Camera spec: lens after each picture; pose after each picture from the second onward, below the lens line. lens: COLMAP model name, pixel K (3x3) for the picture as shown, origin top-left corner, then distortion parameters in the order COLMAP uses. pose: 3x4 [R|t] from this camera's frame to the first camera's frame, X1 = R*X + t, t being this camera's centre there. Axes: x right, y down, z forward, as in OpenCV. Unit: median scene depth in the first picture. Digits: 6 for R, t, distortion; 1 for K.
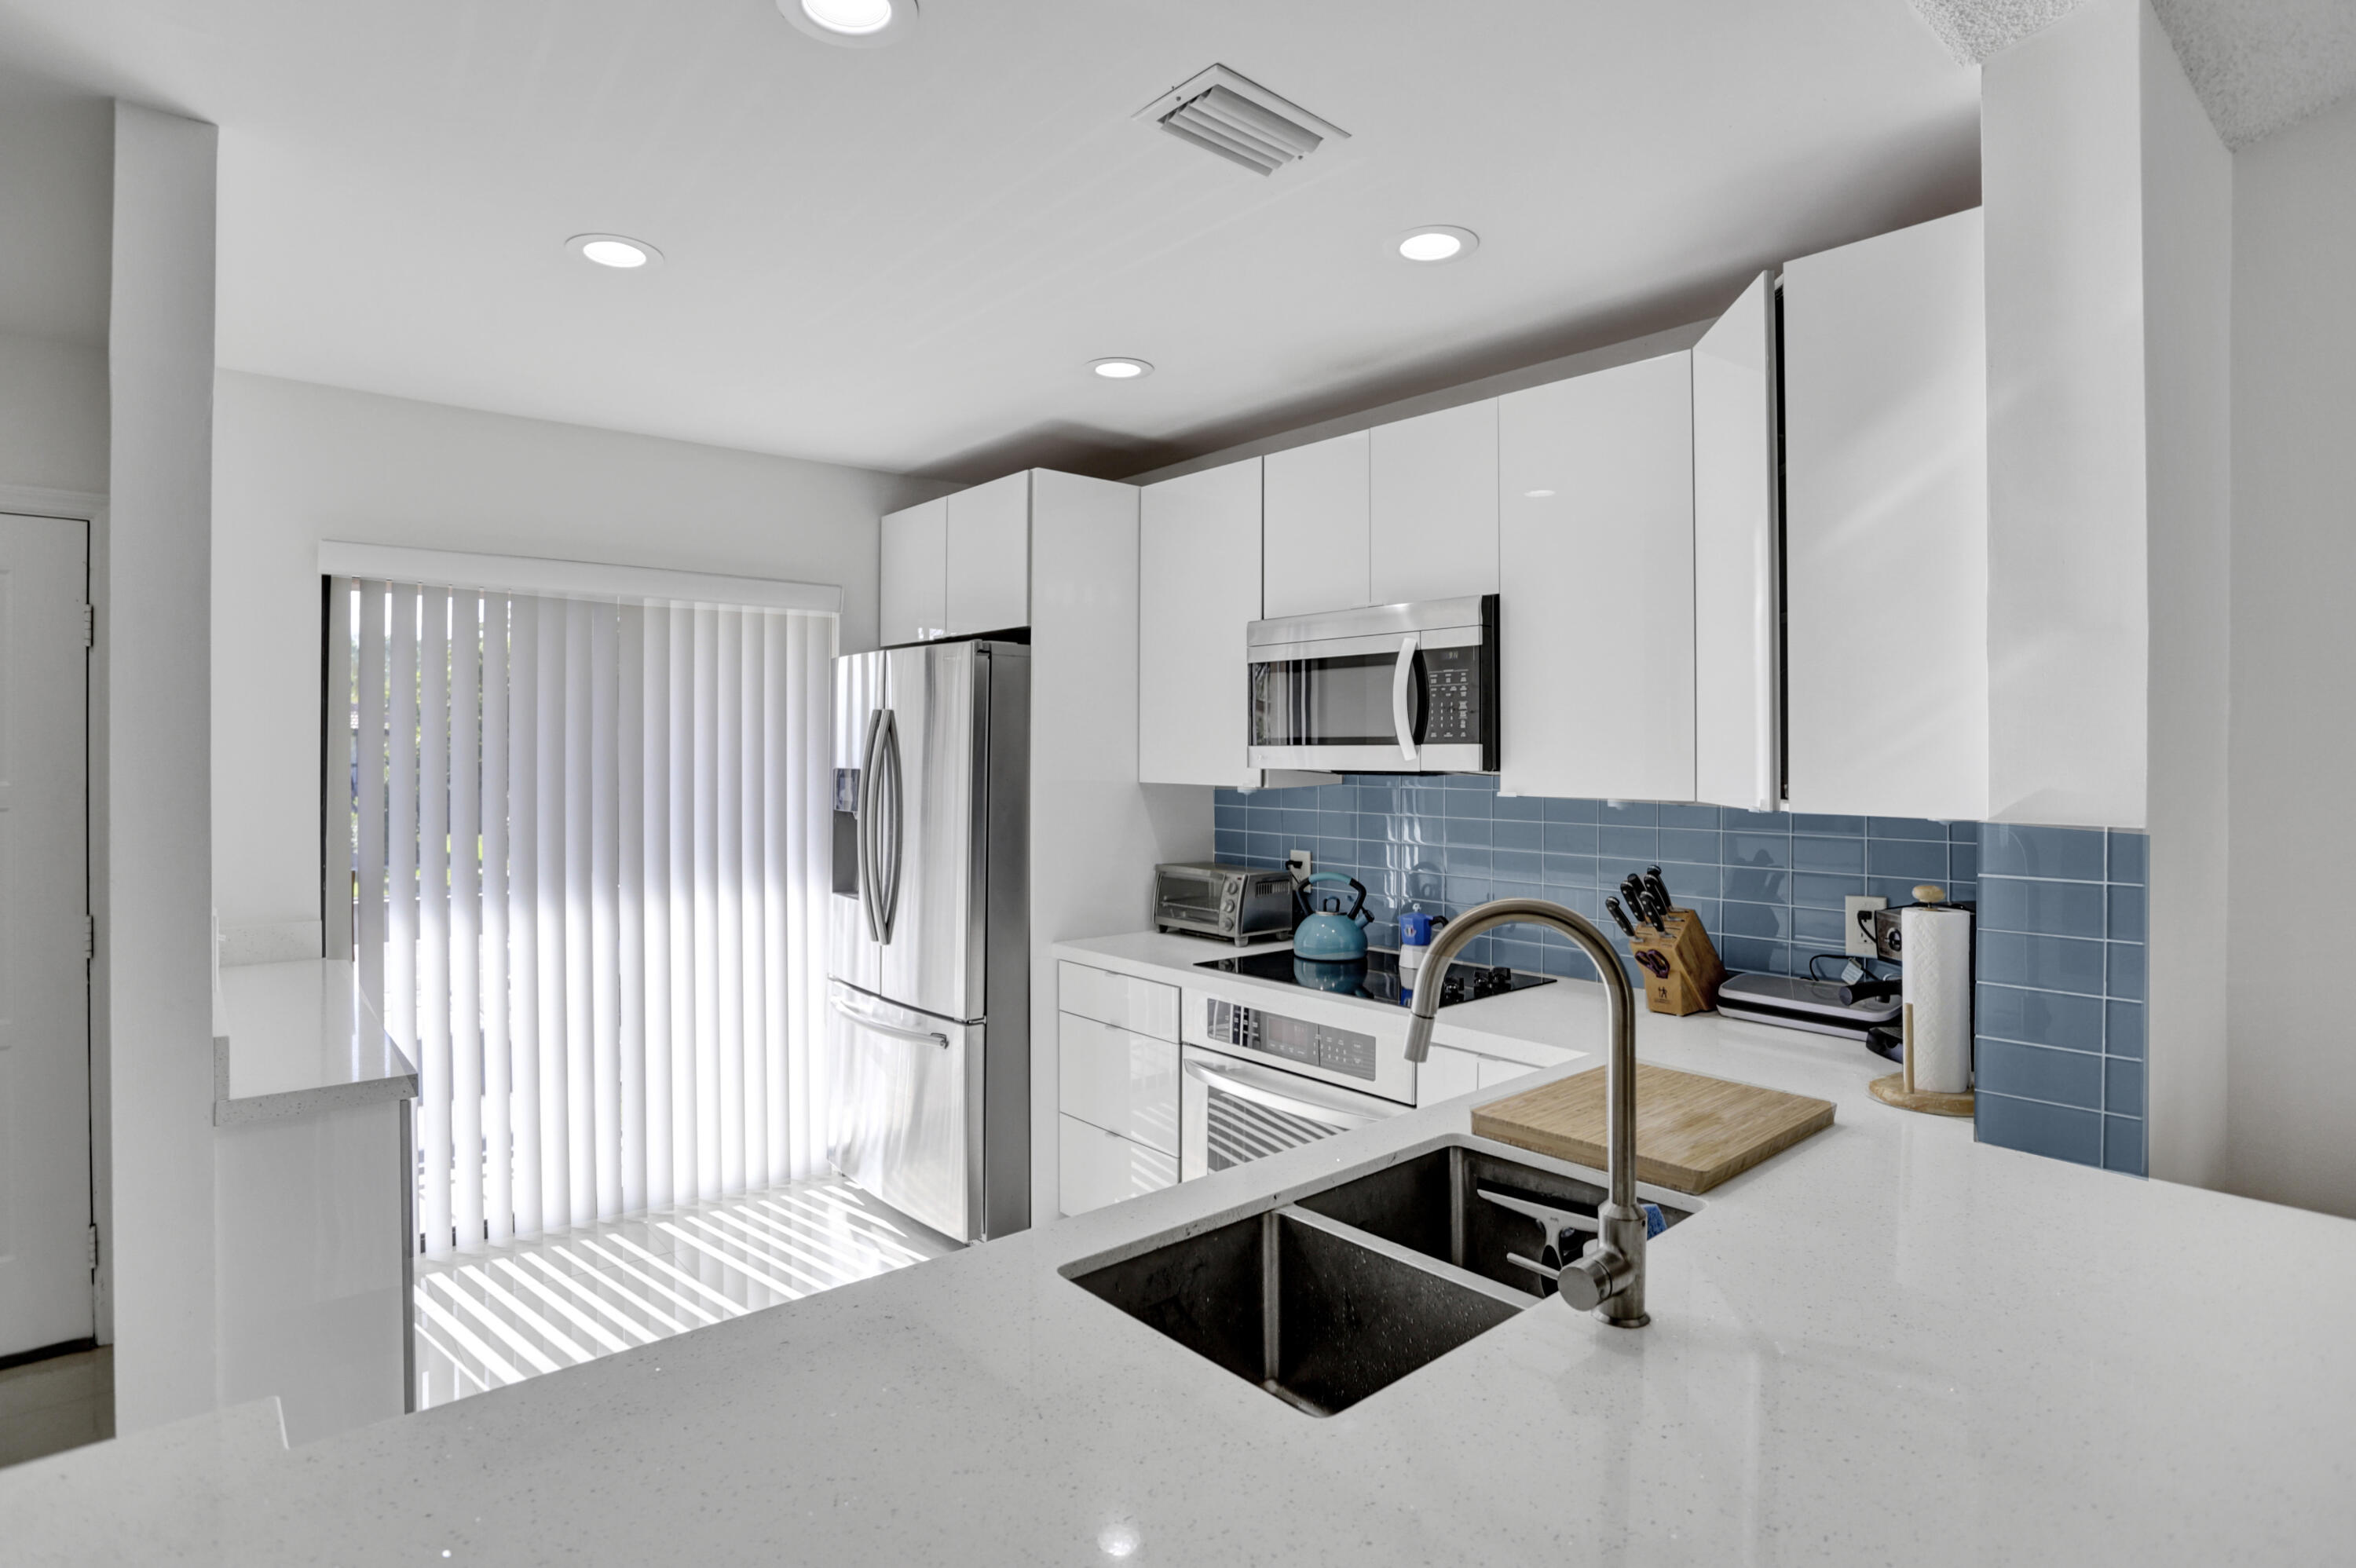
lens RADIAL K [[1183.7, 0, 1150.0], [0, 1183.7, 745.2], [0, 0, 1]] dist [-0.053384, 0.020740]
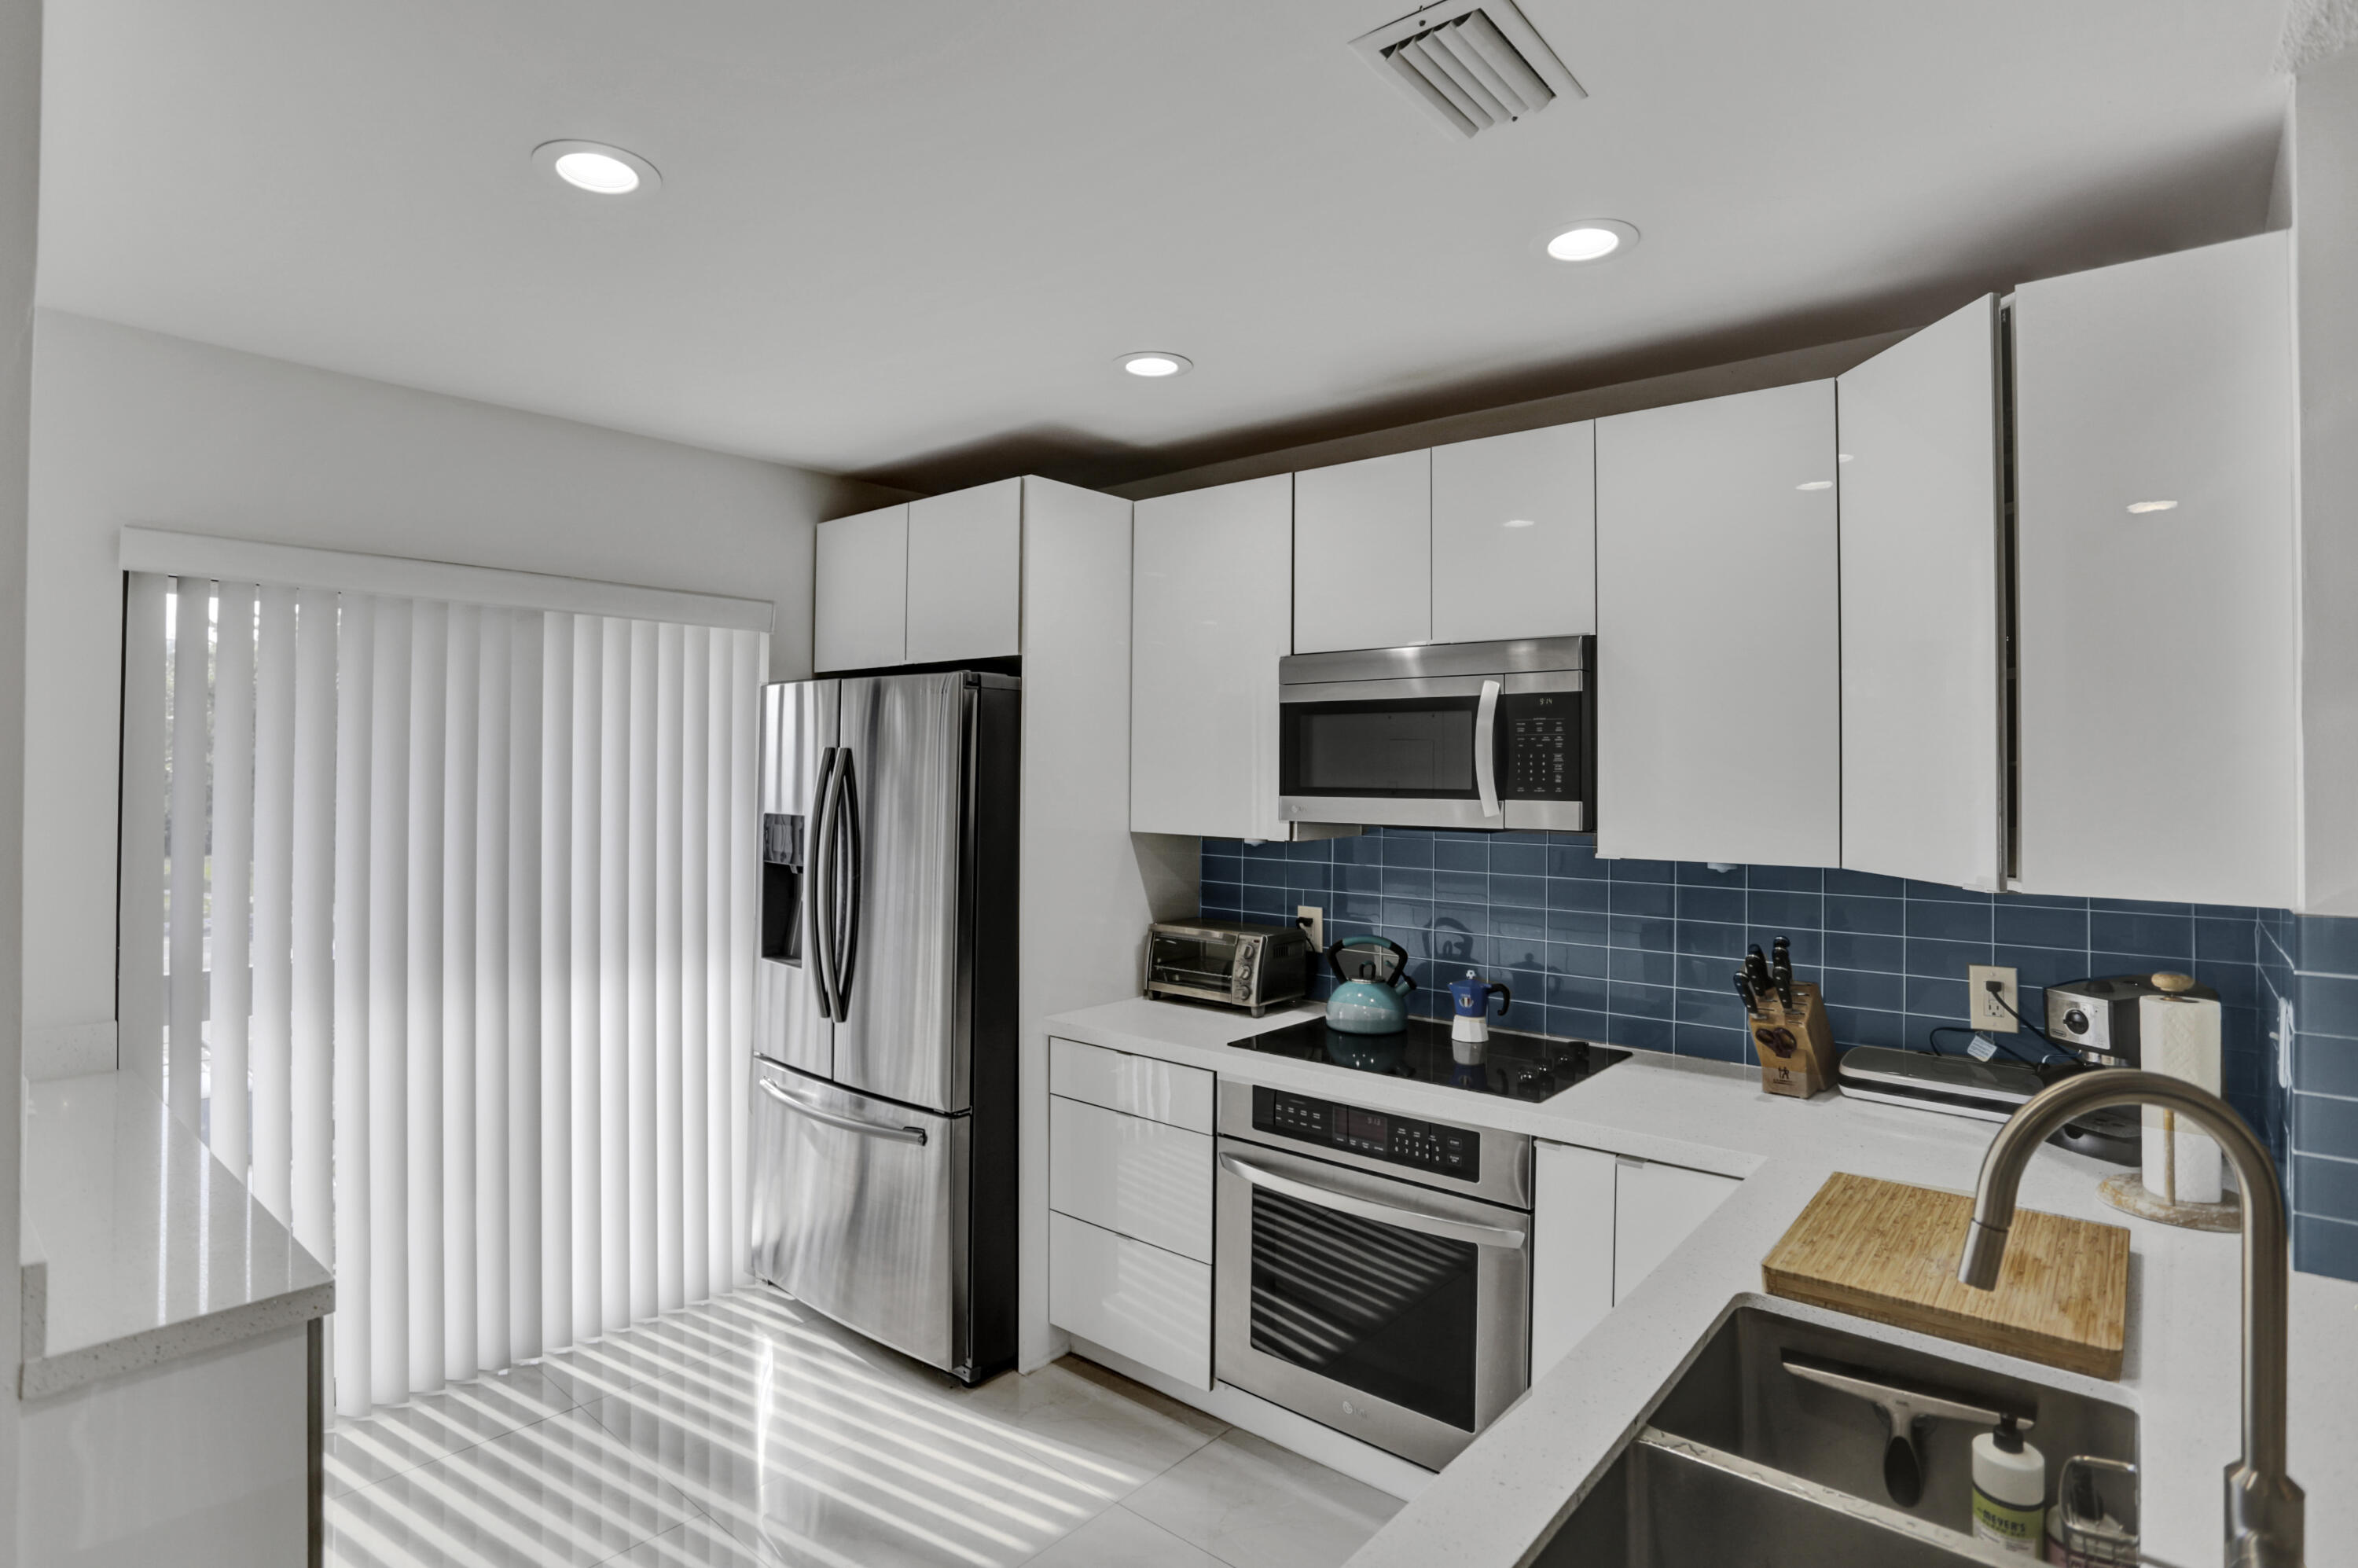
lens RADIAL K [[1184.8, 0, 1163.1], [0, 1184.8, 750.4], [0, 0, 1]] dist [-0.053384, 0.020740]
pose [[0.986728, 0.007842, 0.162191, -0.150928], [-0.006020, 0.999913, -0.011722, -0.022646], [-0.162269, 0.010590, 0.986690, 0.131370]]
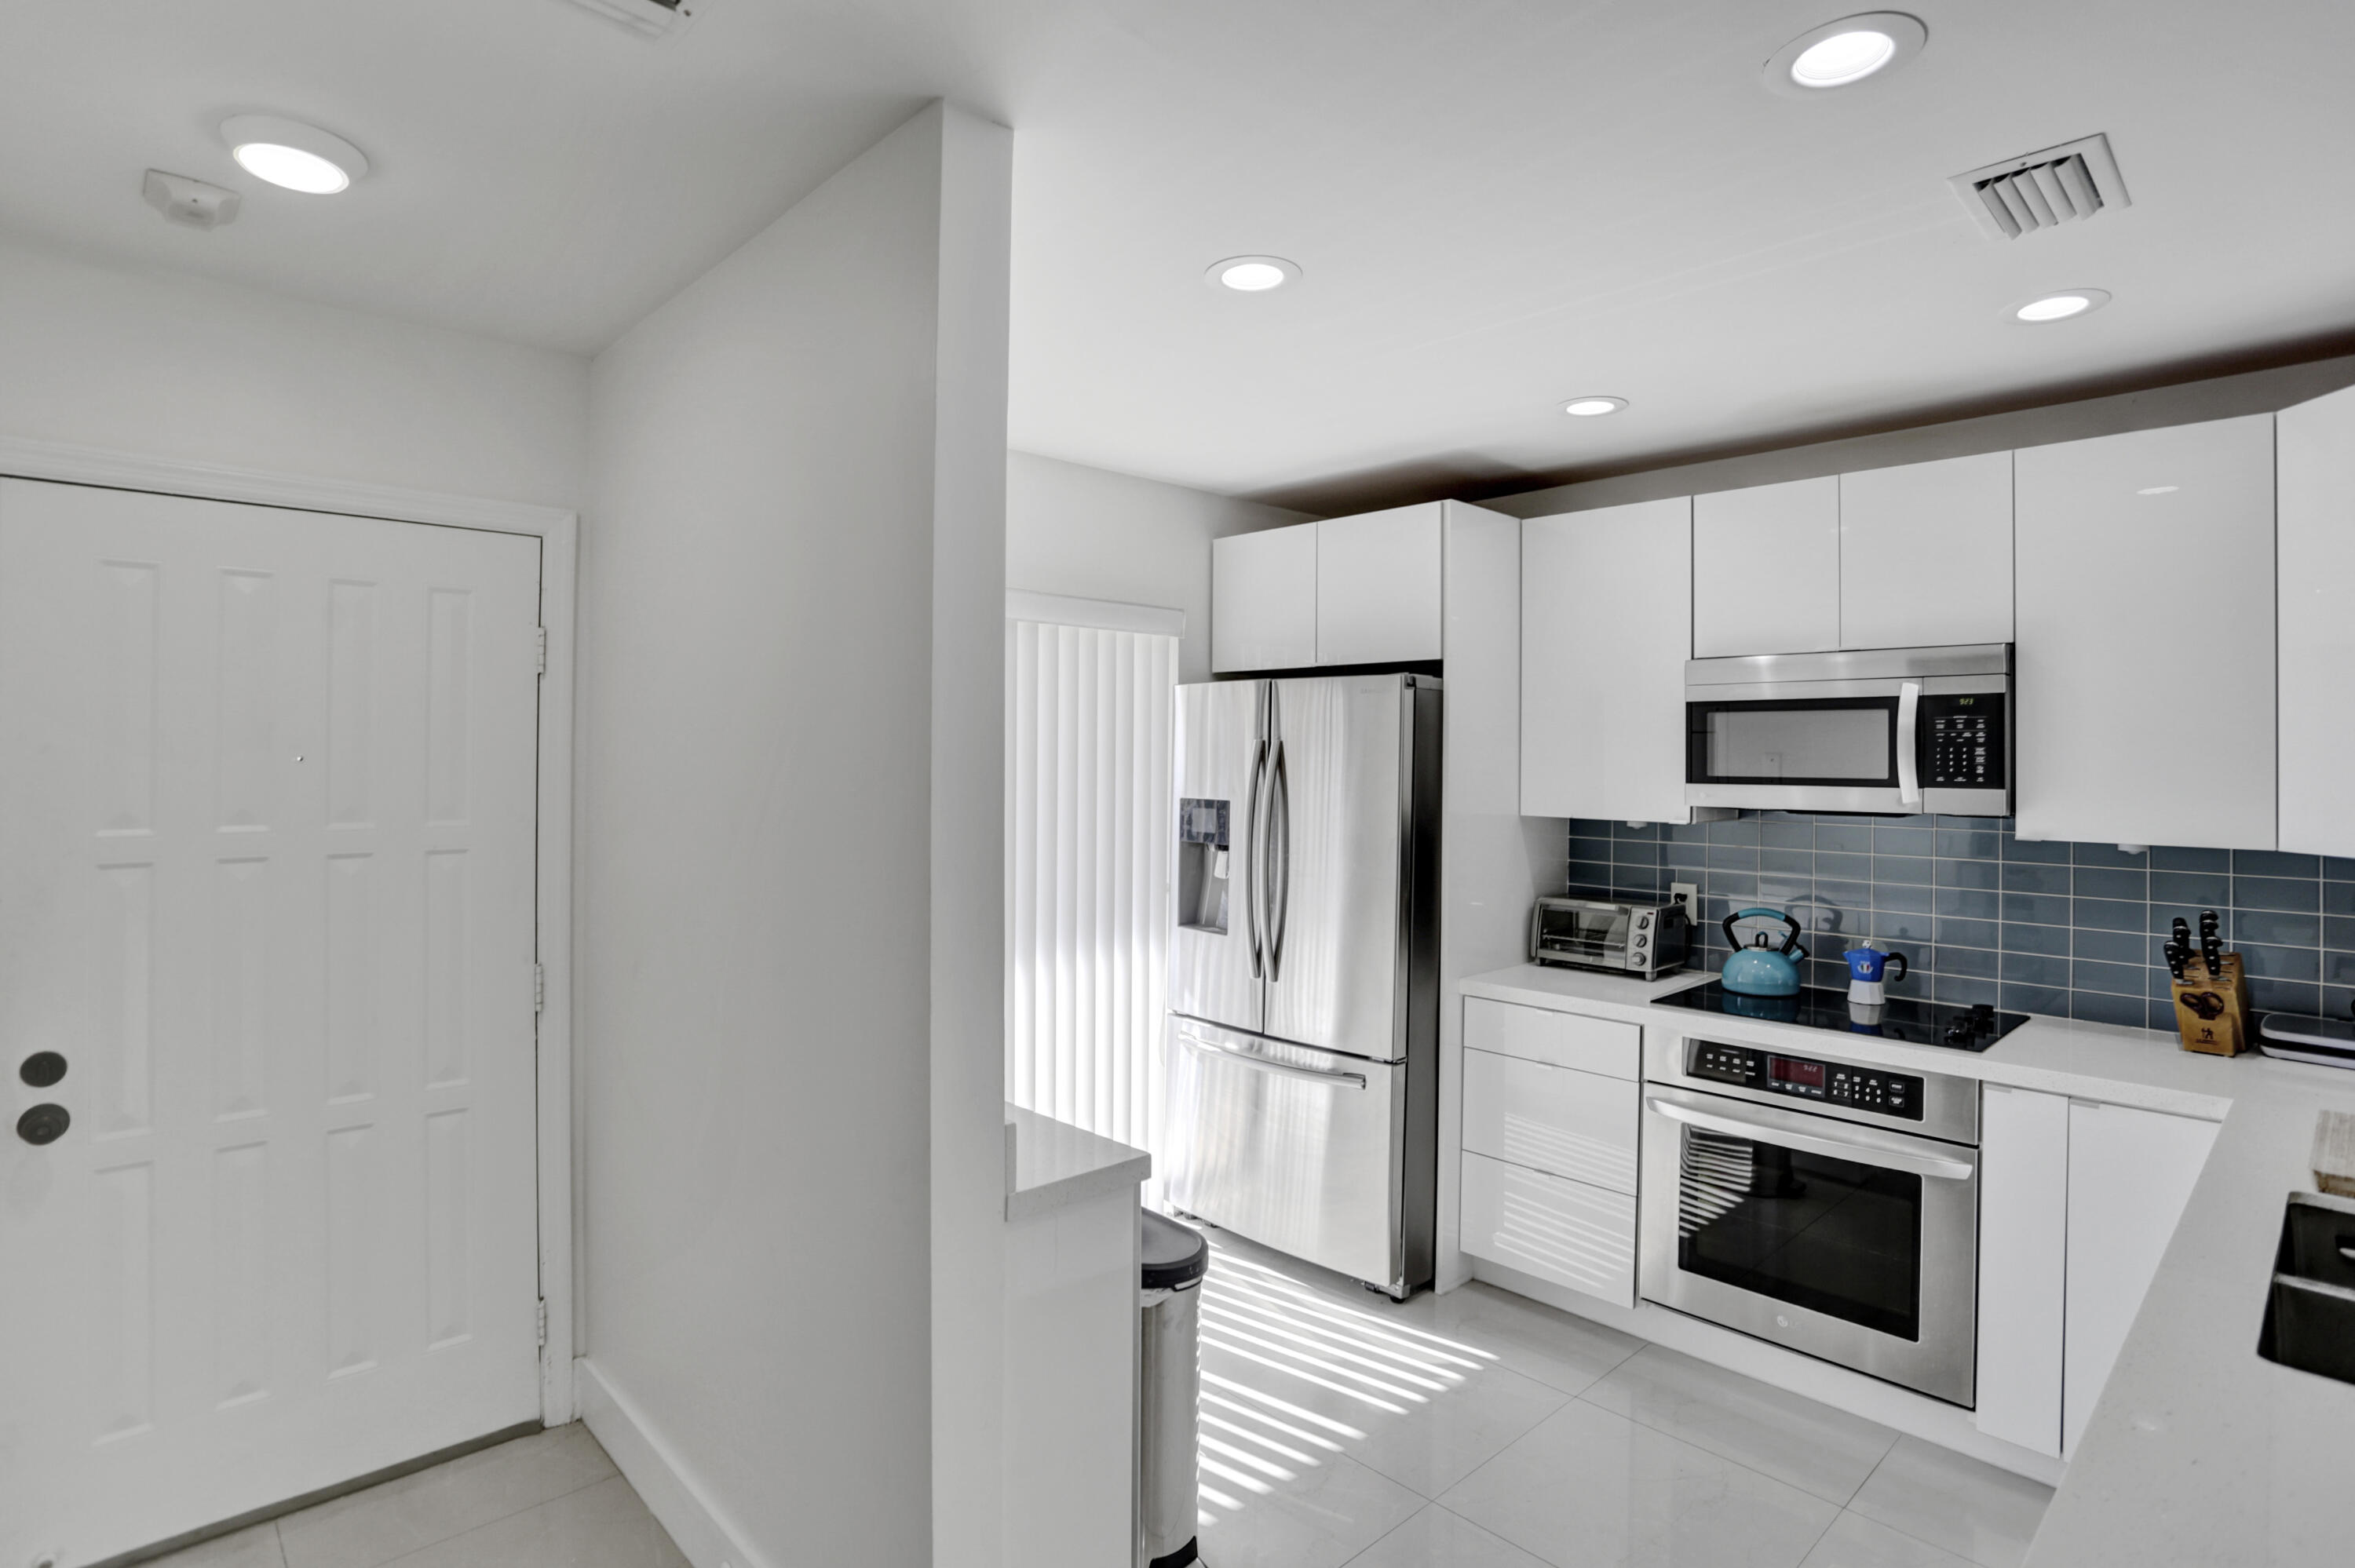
lens RADIAL K [[1183.2, 0, 1182.6], [0, 1183.2, 745.5], [0, 0, 1]] dist [-0.053384, 0.020740]
pose [[0.998177, 0.008024, 0.059824, -0.407625], [-0.007860, 0.999965, -0.002973, -0.025333], [-0.059846, 0.002498, 0.998204, 0.031869]]
